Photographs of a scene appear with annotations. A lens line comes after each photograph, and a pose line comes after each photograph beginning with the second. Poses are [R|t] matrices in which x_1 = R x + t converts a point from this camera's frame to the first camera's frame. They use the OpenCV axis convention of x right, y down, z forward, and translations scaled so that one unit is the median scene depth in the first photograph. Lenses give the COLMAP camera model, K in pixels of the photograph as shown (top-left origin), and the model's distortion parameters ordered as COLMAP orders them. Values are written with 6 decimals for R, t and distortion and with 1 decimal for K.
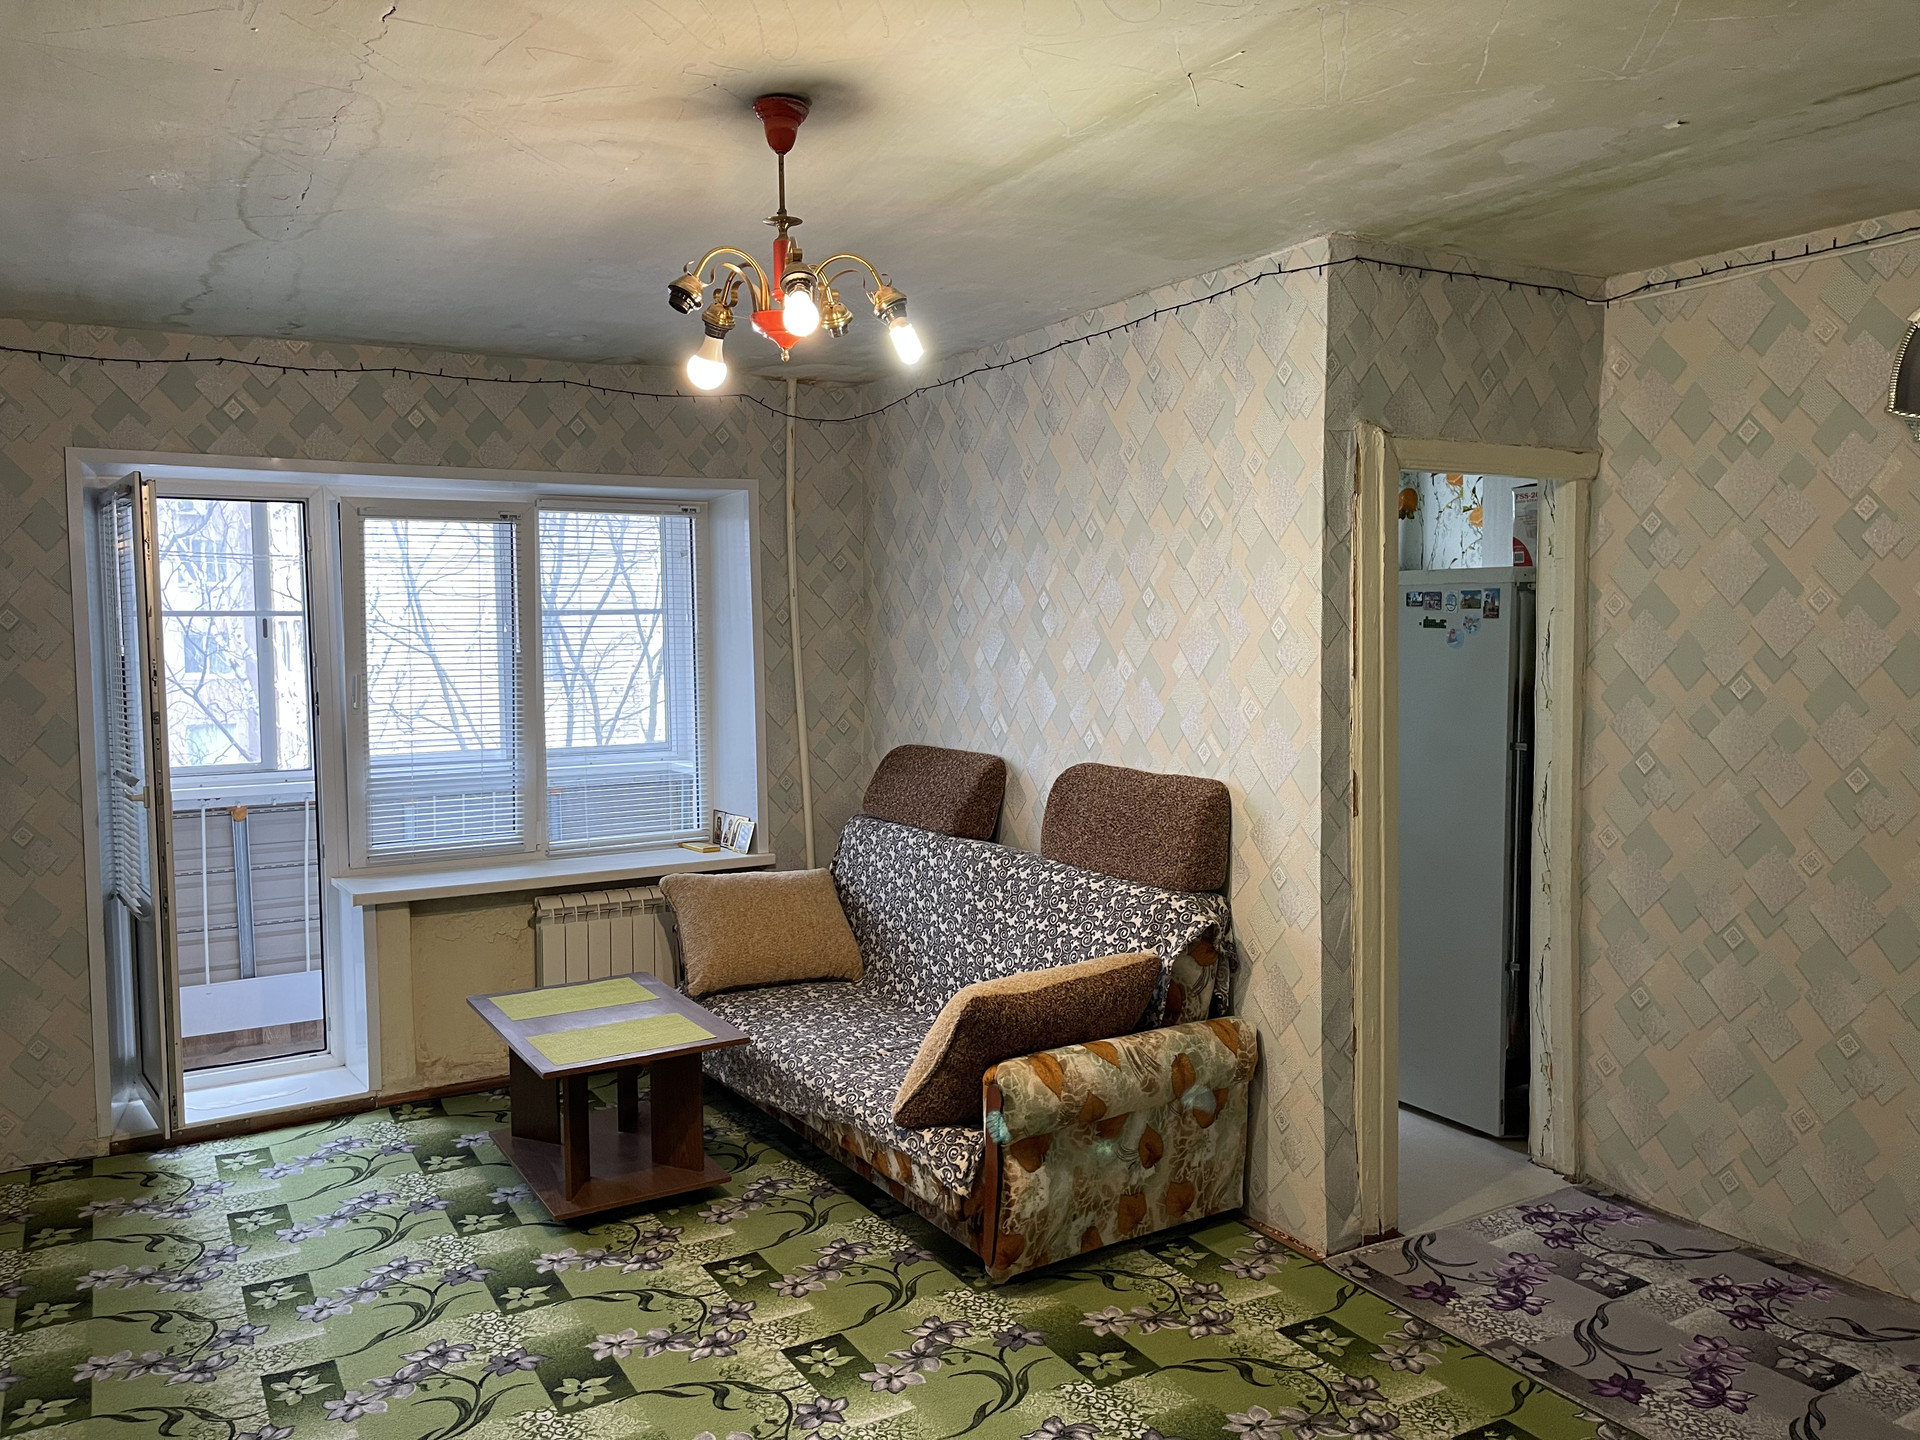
lens RADIAL K [[1443.5, 0, 960.0], [0, 1443.5, 720.0], [0, 0, 1]] dist [0.078430, -0.105185]
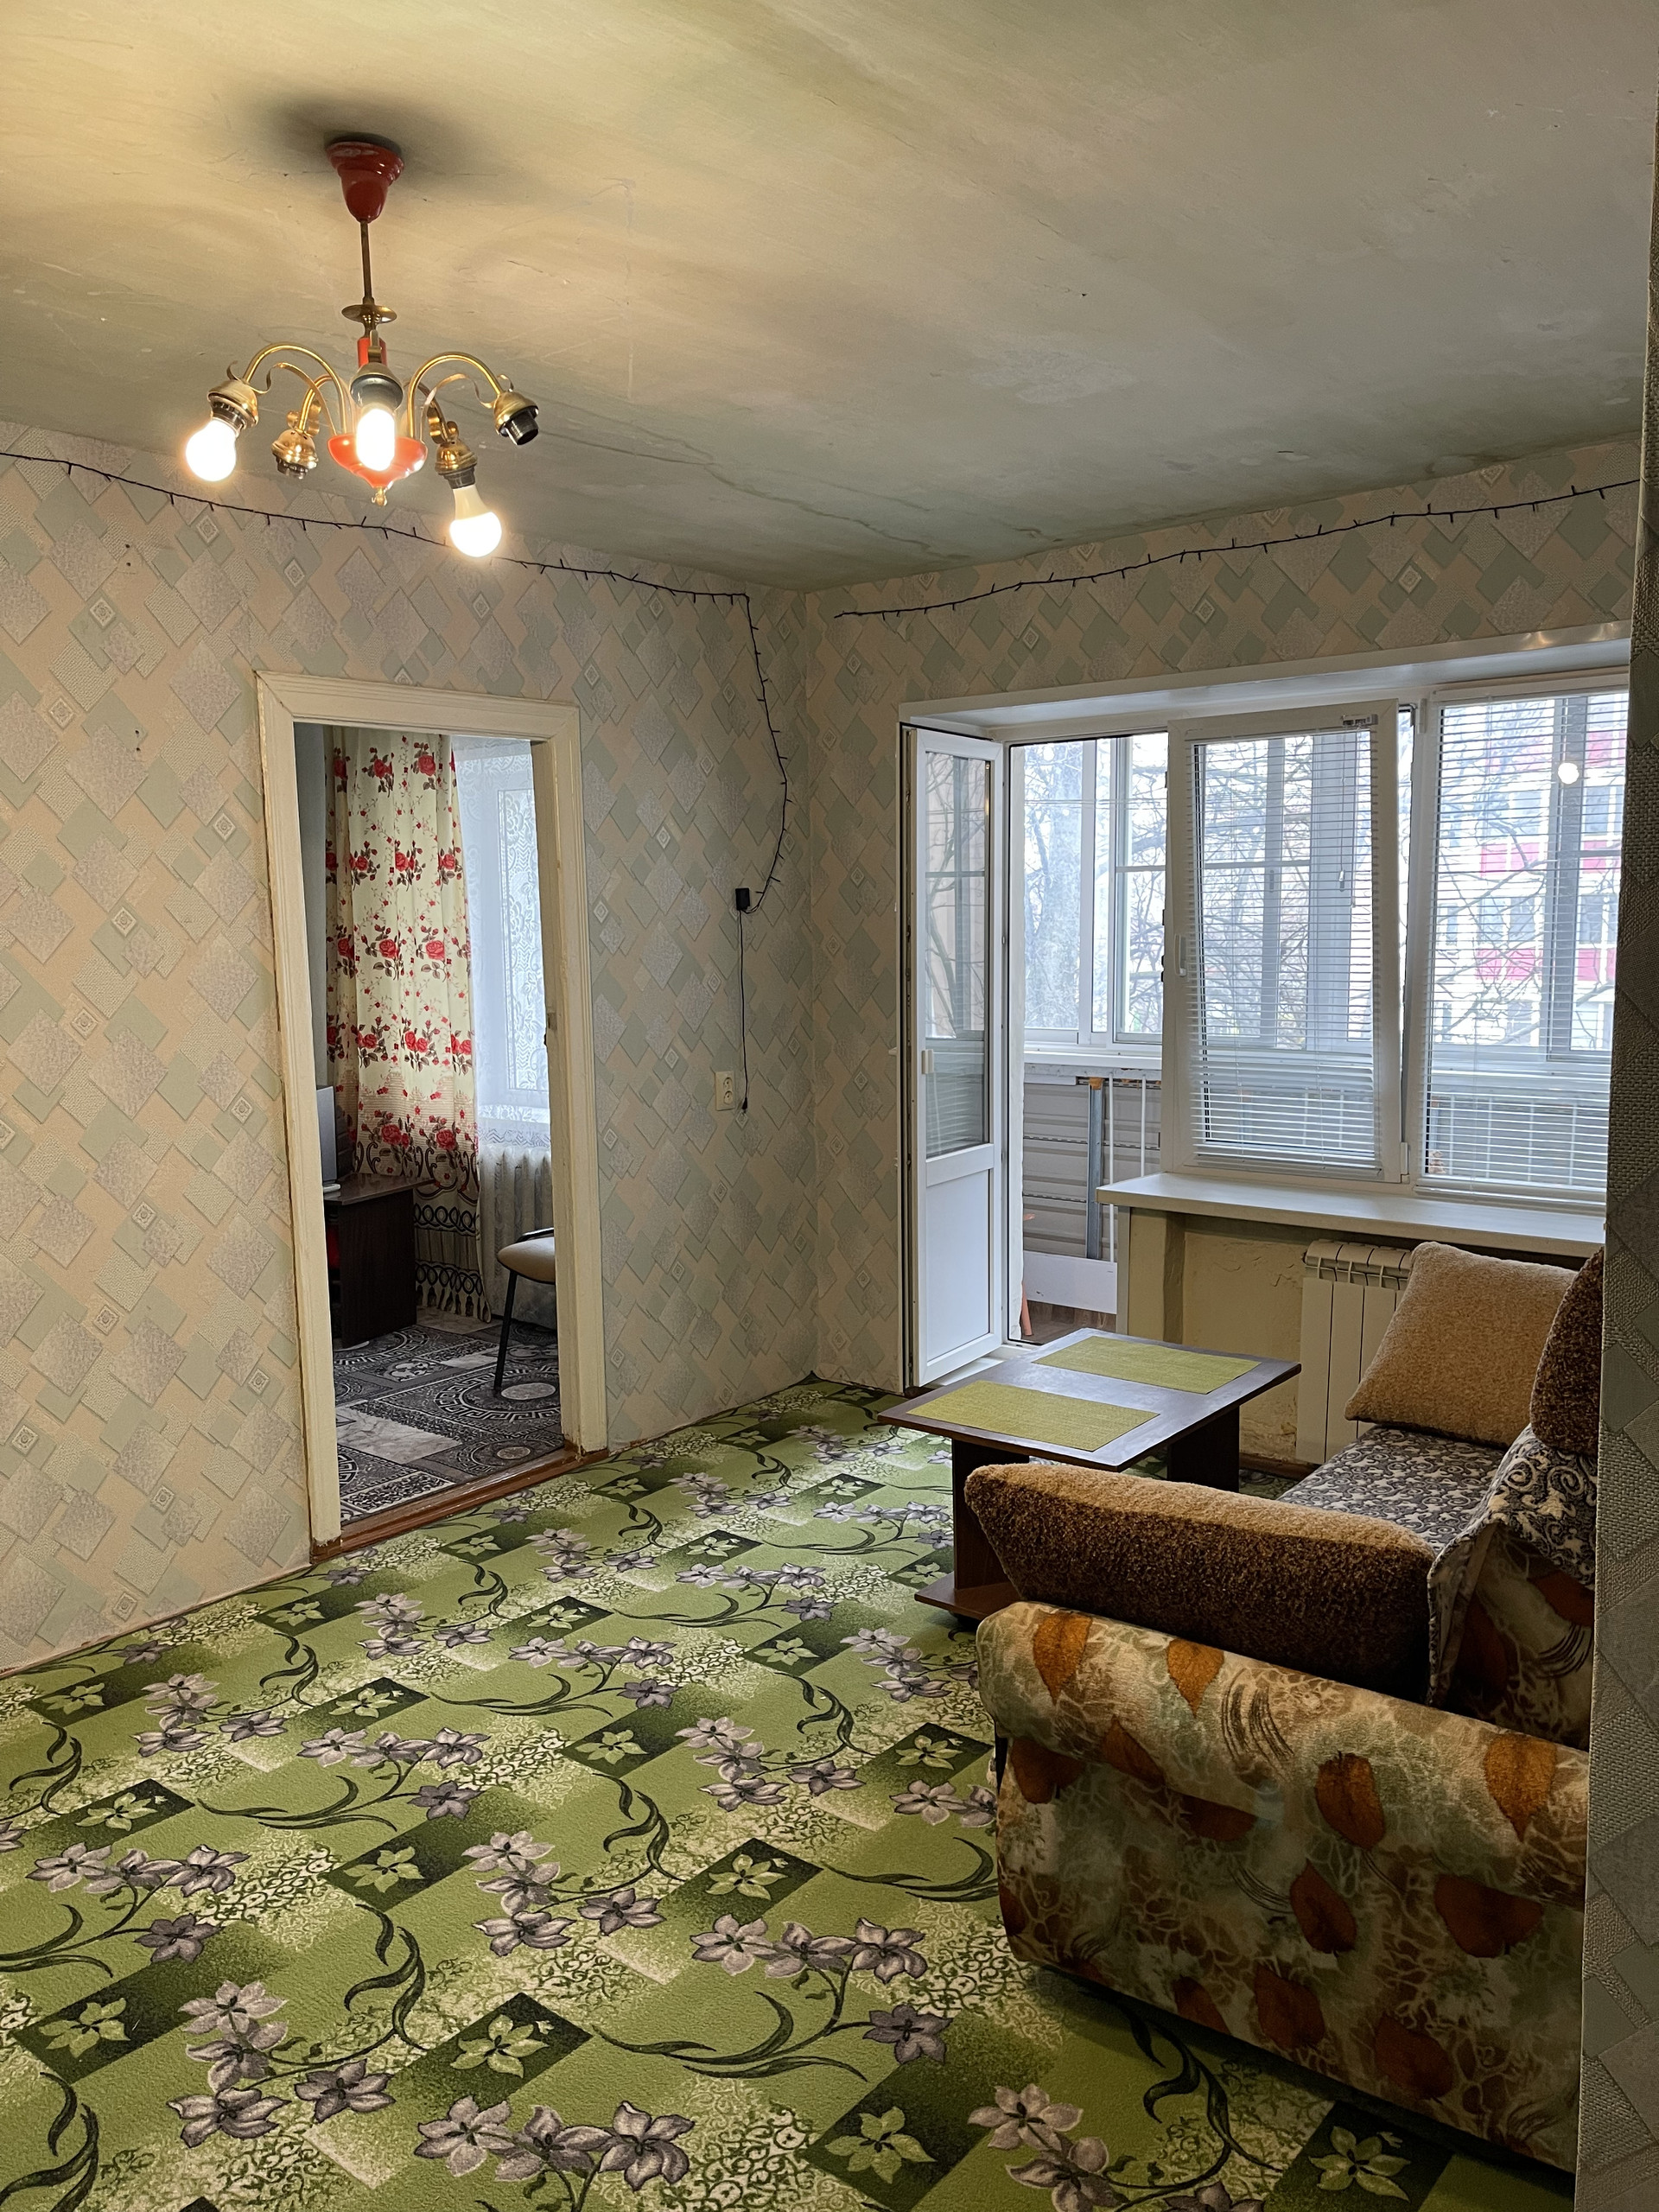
lens RADIAL K [[1663.0, 0, 829.6], [0, 1663.0, 1114.3], [0, 0, 1]] dist [0.078430, -0.105185]
pose [[0.358395, 0.116697, -0.926248, 0.566258], [-0.052963, 0.993100, 0.104627, -0.025197], [0.932067, 0.011559, 0.362103, 0.632390]]
